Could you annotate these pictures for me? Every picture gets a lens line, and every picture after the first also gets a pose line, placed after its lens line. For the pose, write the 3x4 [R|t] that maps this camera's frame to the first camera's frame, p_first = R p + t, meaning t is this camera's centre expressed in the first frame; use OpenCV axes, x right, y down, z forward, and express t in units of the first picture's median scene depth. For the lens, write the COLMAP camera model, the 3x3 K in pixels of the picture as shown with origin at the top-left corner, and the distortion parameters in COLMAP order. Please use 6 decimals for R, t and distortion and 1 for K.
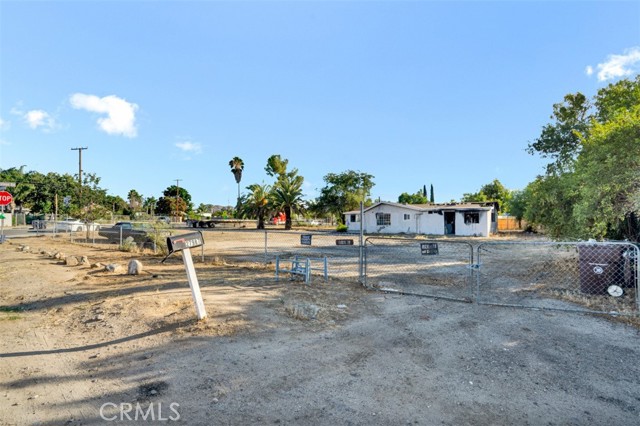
lens RADIAL K [[288.5, 0, 328.9], [0, 288.5, 215.6], [0, 0, 1]] dist [0.001060, 0.000090]
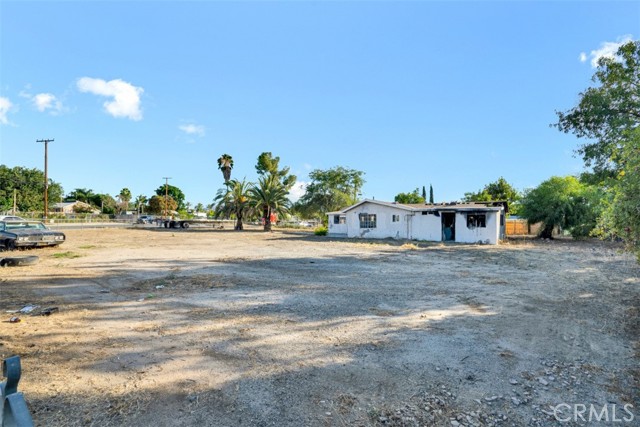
lens RADIAL K [[292.6, 0, 322.1], [0, 292.6, 216.6], [0, 0, 1]] dist [-0.001125, 0.000080]
pose [[0.999837, 0.010301, -0.014810, 0.045064], [-0.010301, 0.999947, 0.000043, 0.000981], [0.014810, 0.000110, 0.999890, 0.103107]]
